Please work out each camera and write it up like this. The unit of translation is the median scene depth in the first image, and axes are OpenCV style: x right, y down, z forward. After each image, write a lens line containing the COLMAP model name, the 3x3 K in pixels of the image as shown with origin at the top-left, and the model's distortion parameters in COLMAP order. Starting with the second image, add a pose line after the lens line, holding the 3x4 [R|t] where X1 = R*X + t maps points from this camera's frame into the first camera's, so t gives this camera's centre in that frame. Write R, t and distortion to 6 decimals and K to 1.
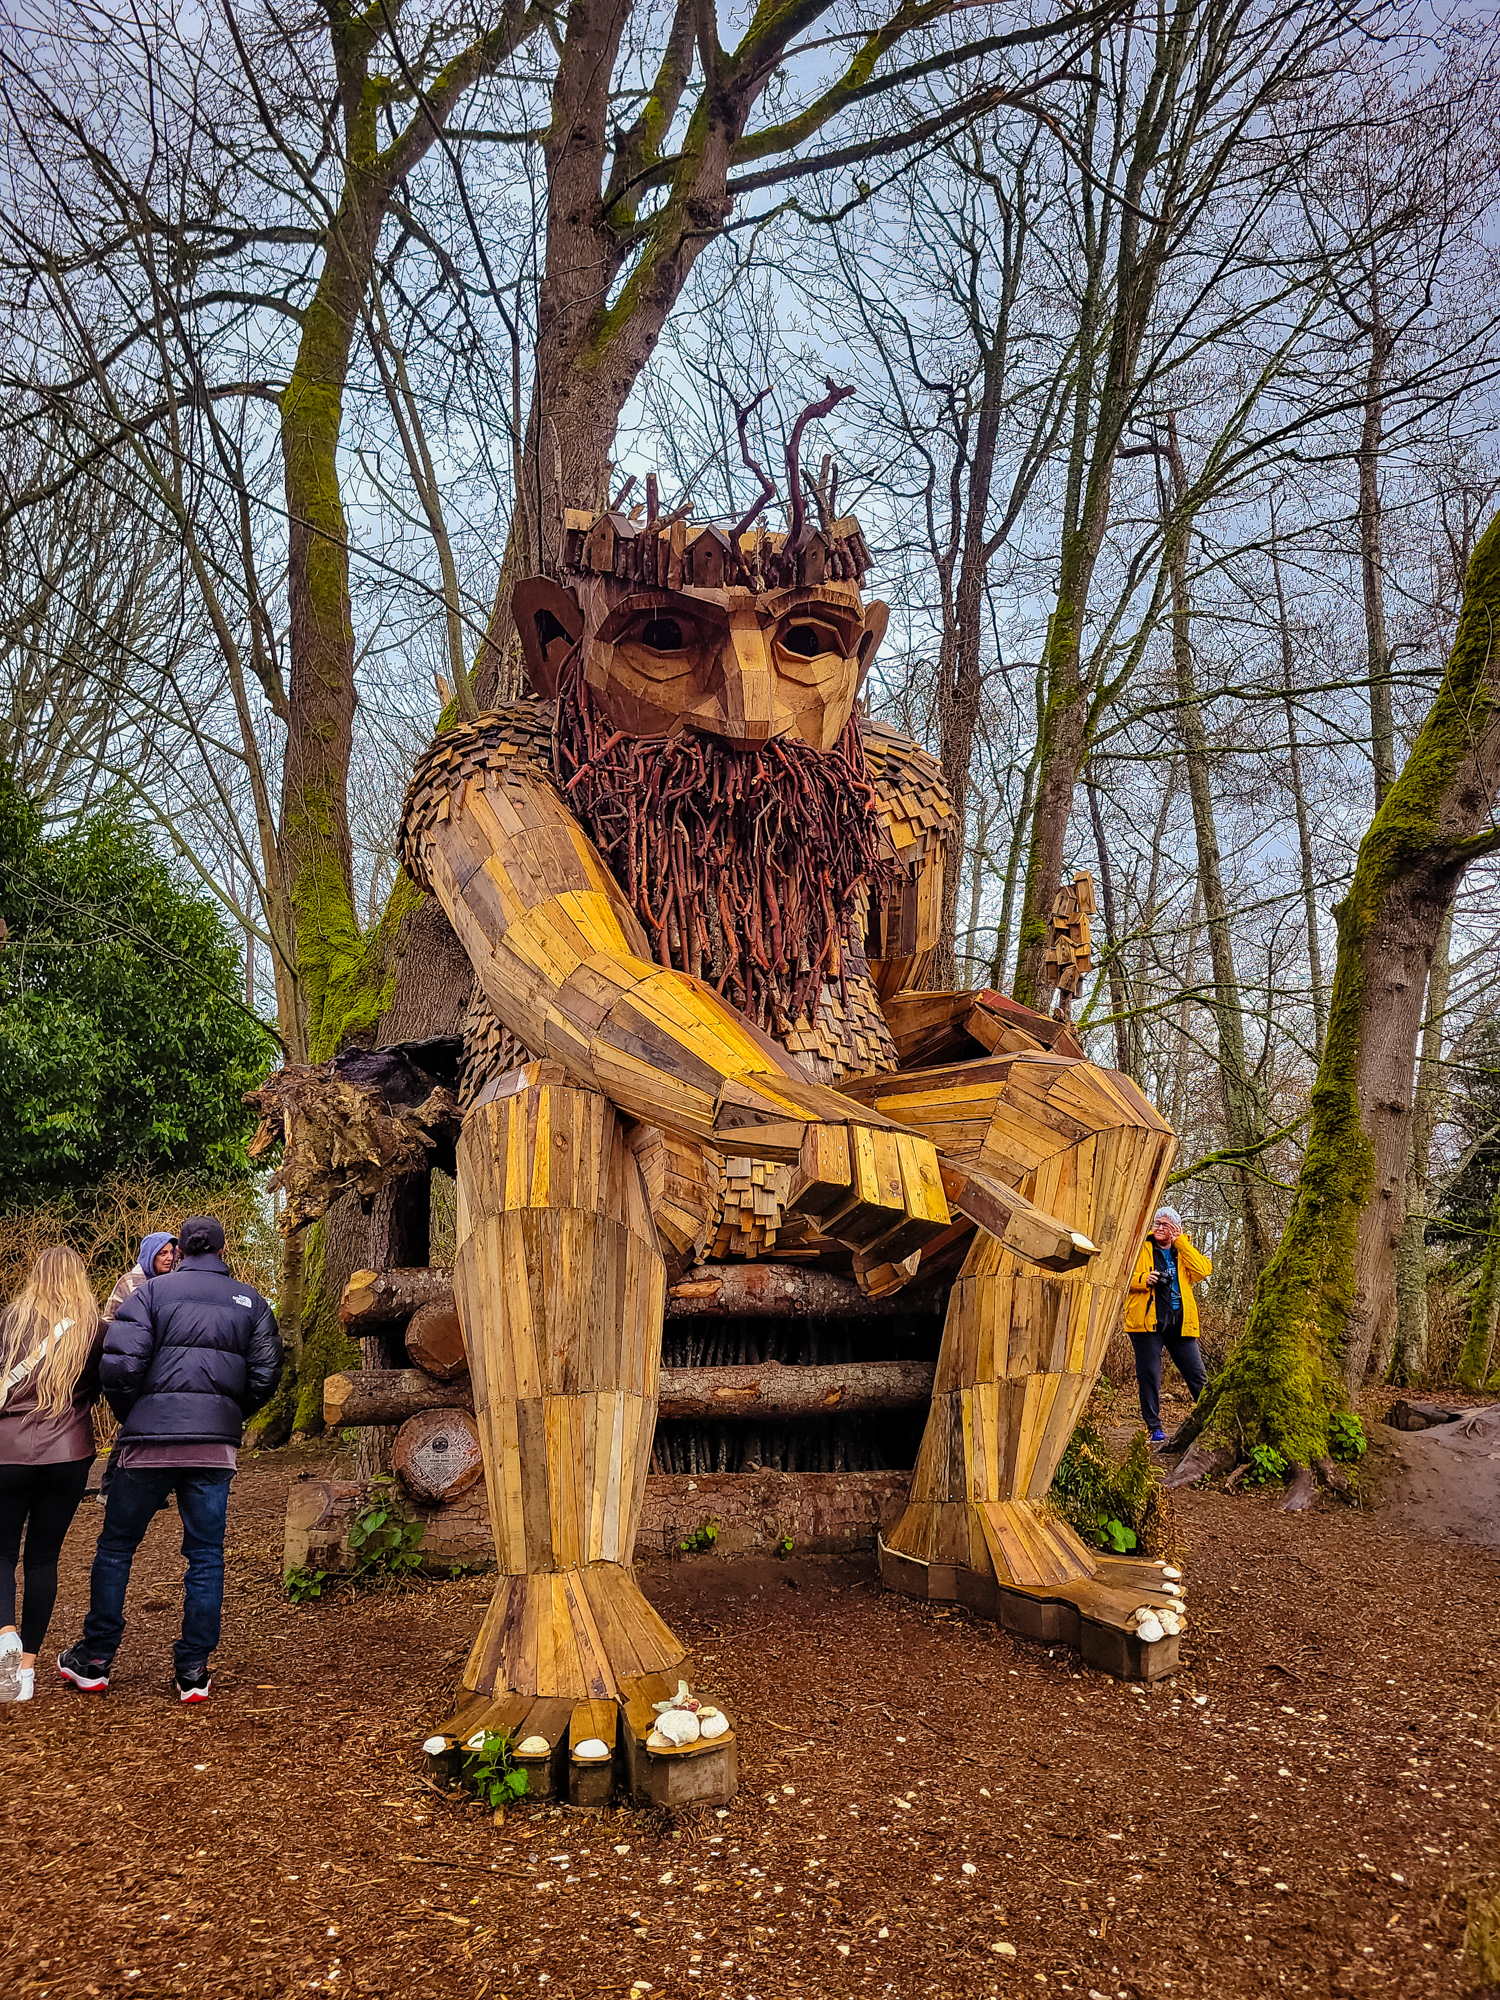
lens RADIAL K [[1499.5, 0, 746.8], [0, 1499.5, 1008.3], [0, 0, 1]] dist [0.010425, 0.005177]
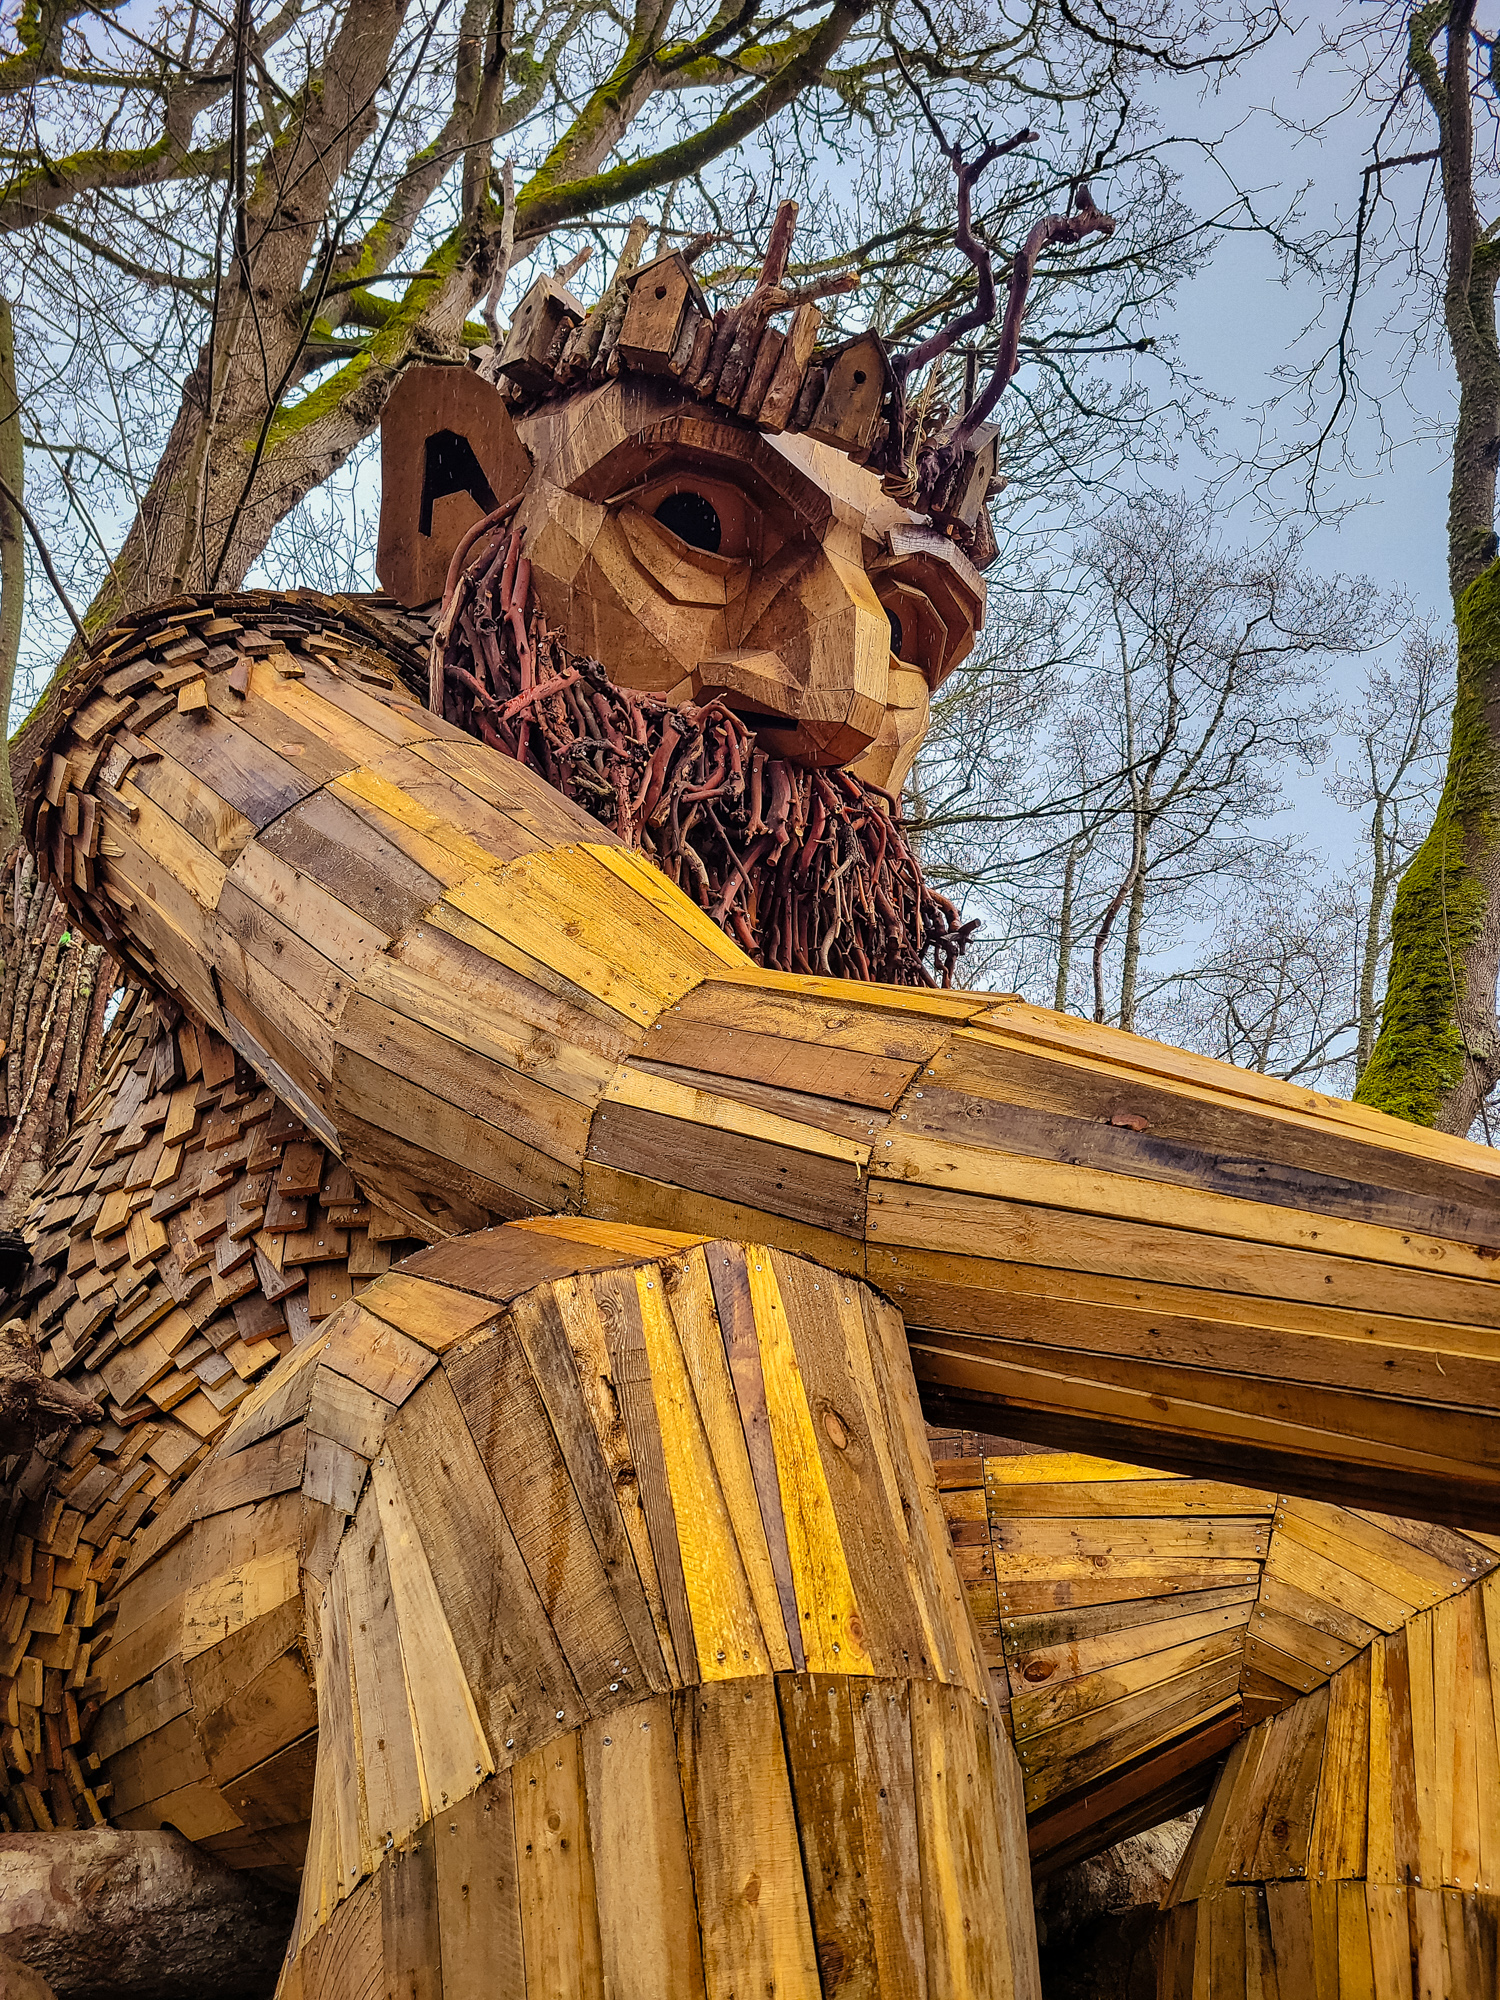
lens RADIAL K [[1499.5, 0, 746.8], [0, 1499.5, 1008.3], [0, 0, 1]] dist [0.010425, 0.005177]
pose [[0.898442, 0.216075, 0.382248, -0.204507], [-0.098503, 0.947536, -0.304094, 0.076677], [-0.427901, 0.235559, 0.872590, 0.555892]]
